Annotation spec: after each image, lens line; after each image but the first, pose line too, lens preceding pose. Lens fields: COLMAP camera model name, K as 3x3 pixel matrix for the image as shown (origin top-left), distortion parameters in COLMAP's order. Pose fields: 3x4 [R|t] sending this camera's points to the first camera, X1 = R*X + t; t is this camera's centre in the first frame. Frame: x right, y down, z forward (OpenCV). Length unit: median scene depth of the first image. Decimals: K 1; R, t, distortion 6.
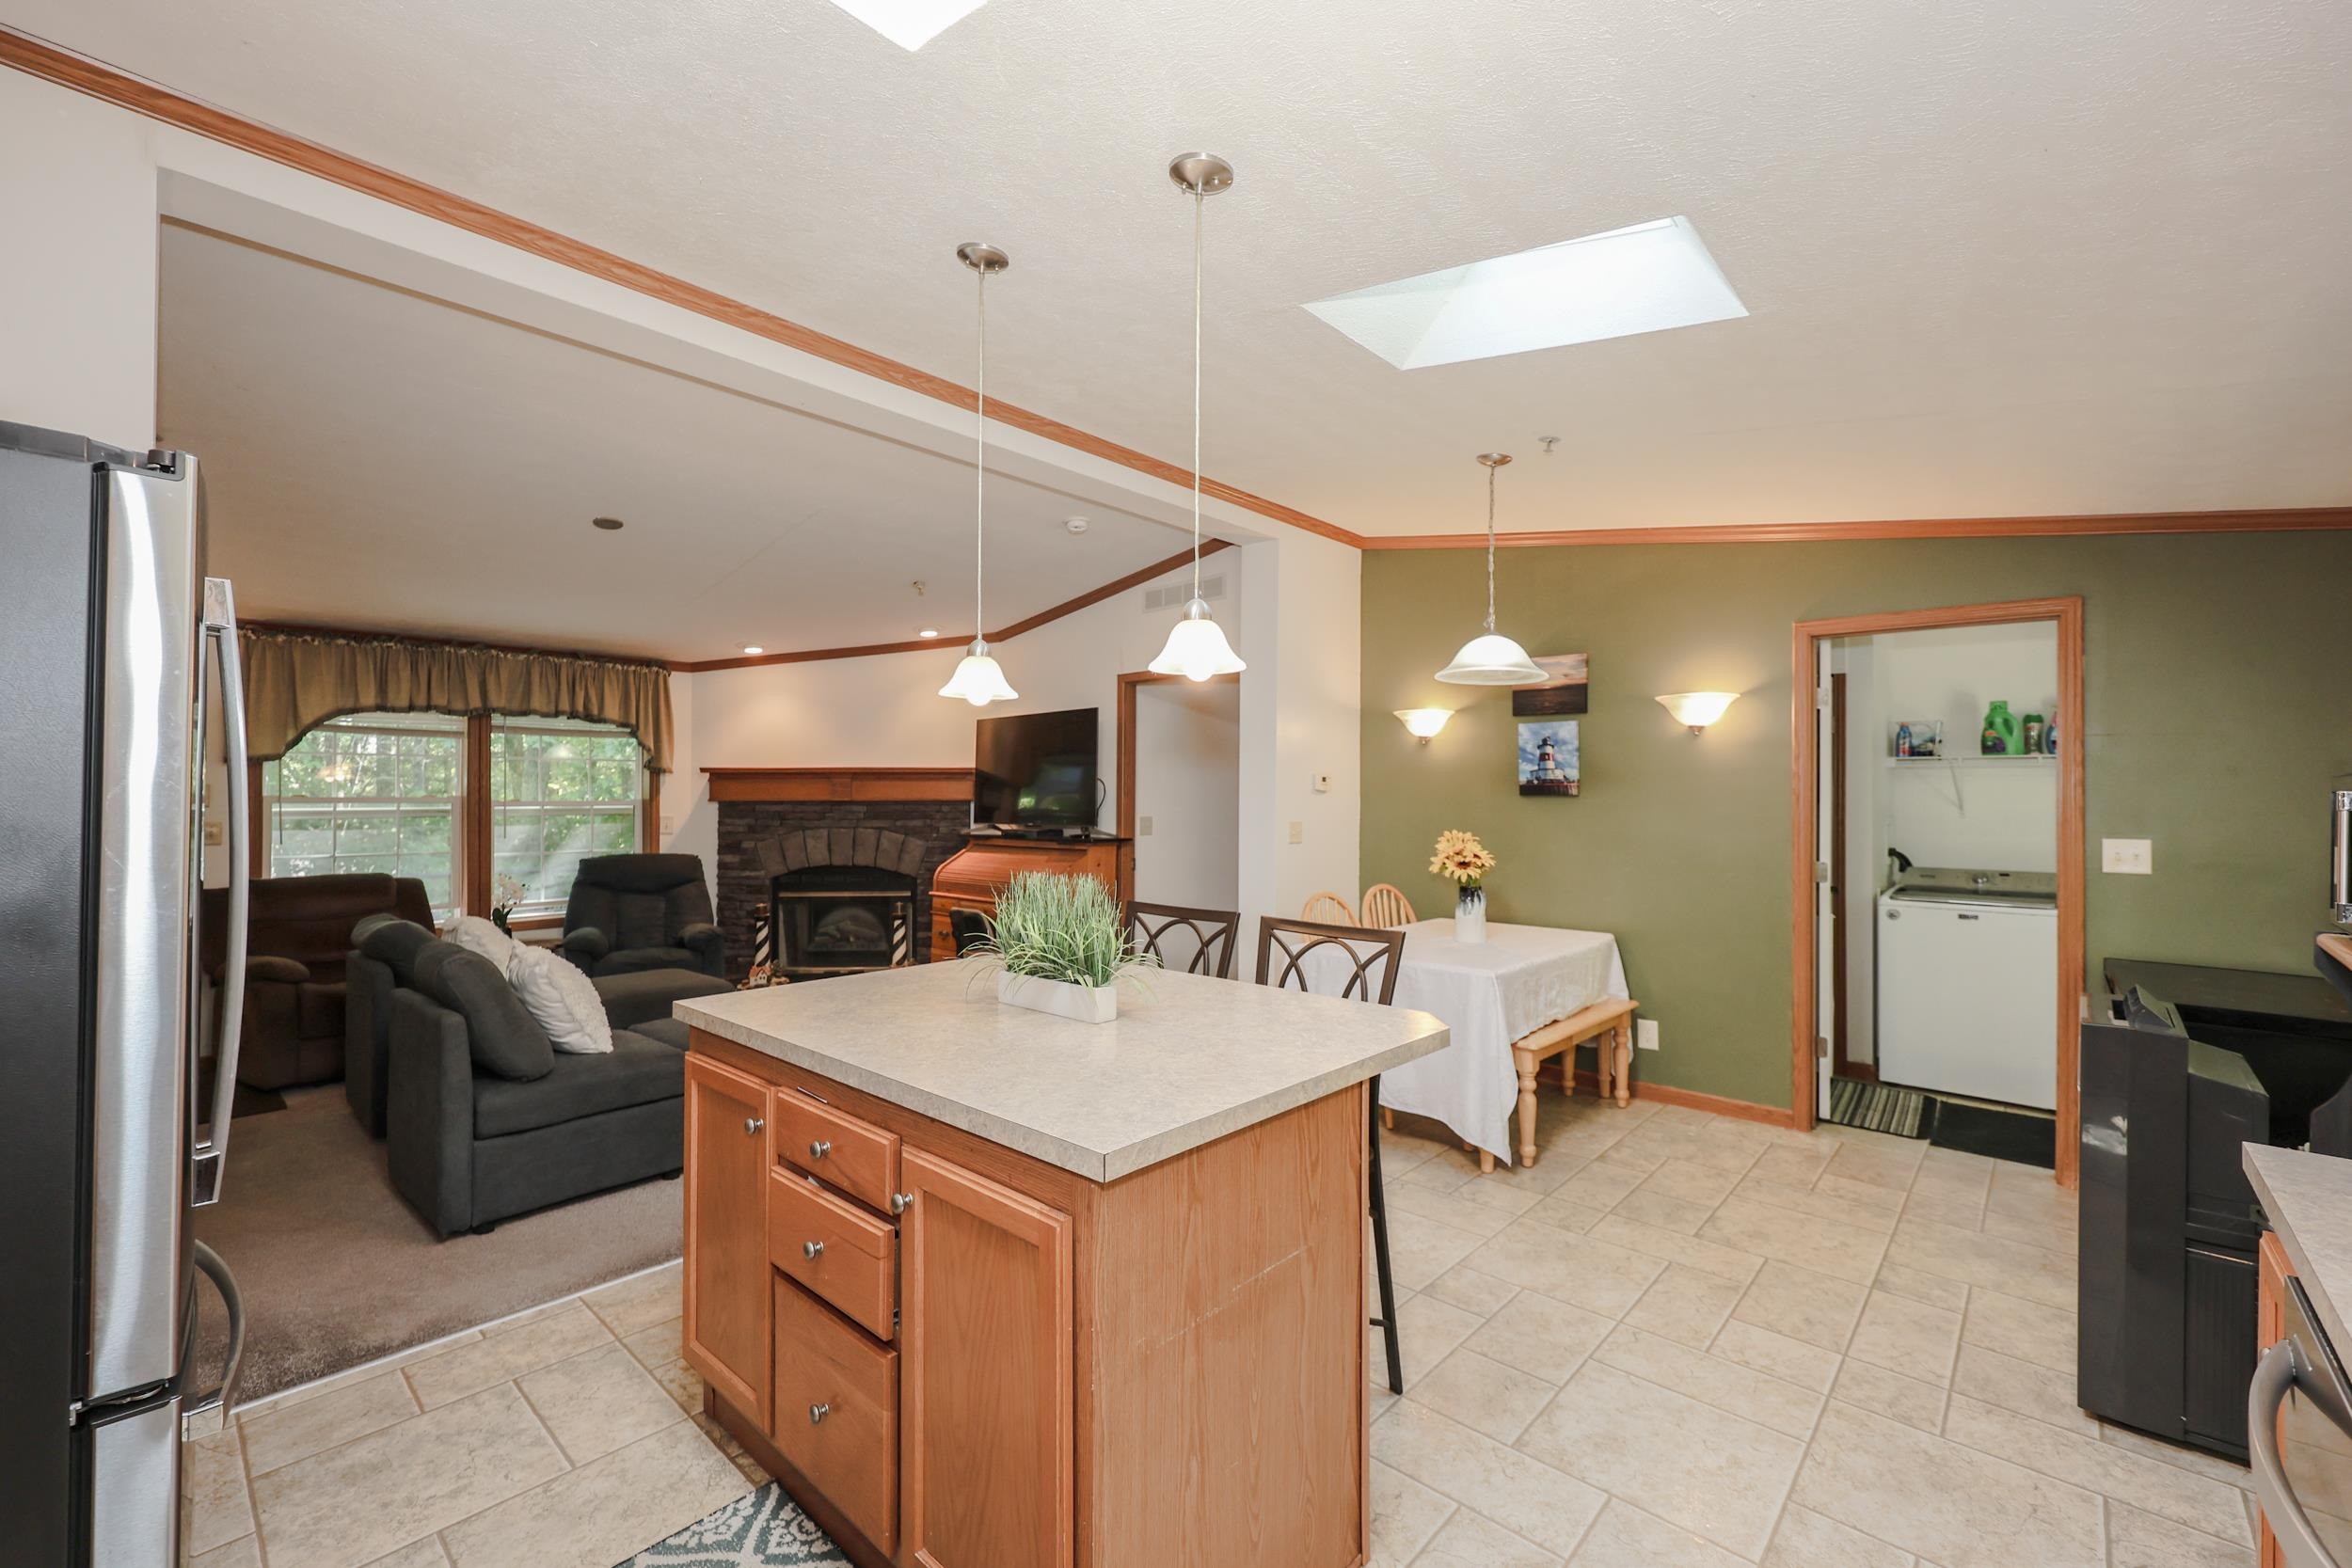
lens RADIAL K [[977.4, 0, 1159.8], [0, 977.4, 780.5], [0, 0, 1]] dist [0.000723, -0.000682]
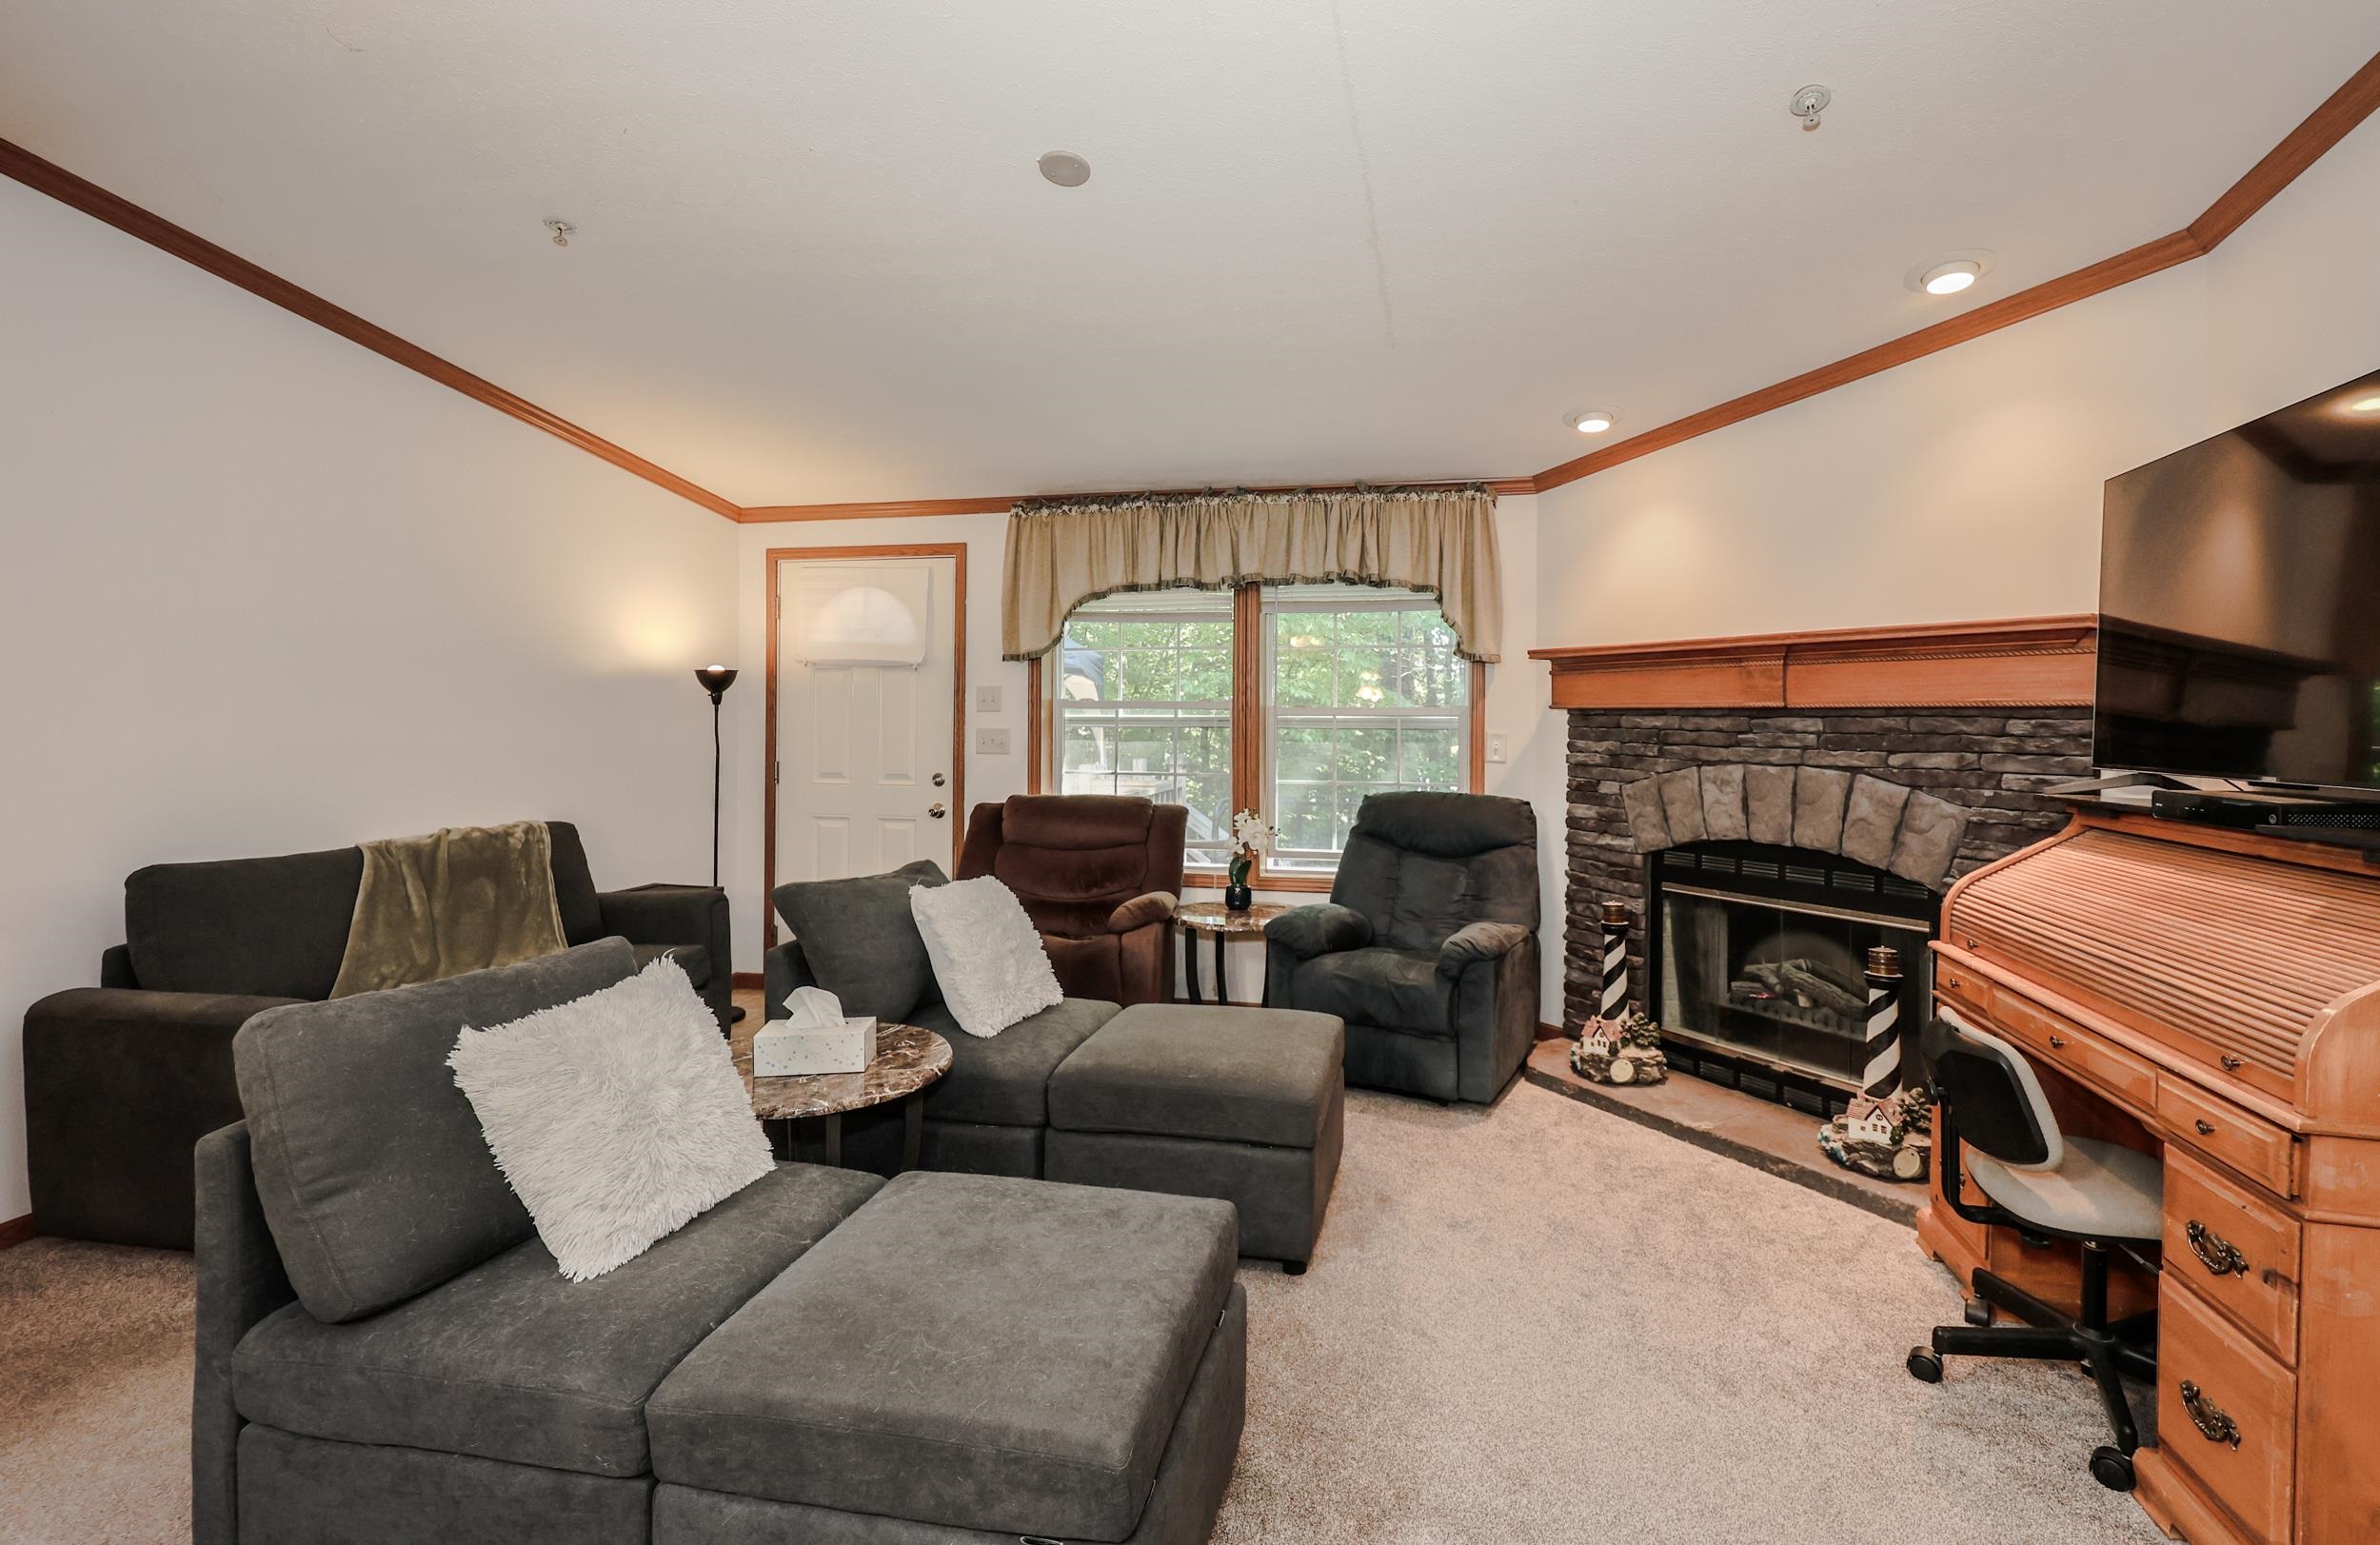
lens RADIAL K [[1069.0, 0, 1249.8], [0, 1069.0, 716.2], [0, 0, 1]] dist [0.003502, -0.000211]
pose [[0.517088, 0.003698, -0.855924, -0.011097], [0.007180, 0.999937, 0.008659, 0.019038], [0.855902, -0.010623, 0.517028, 0.530769]]
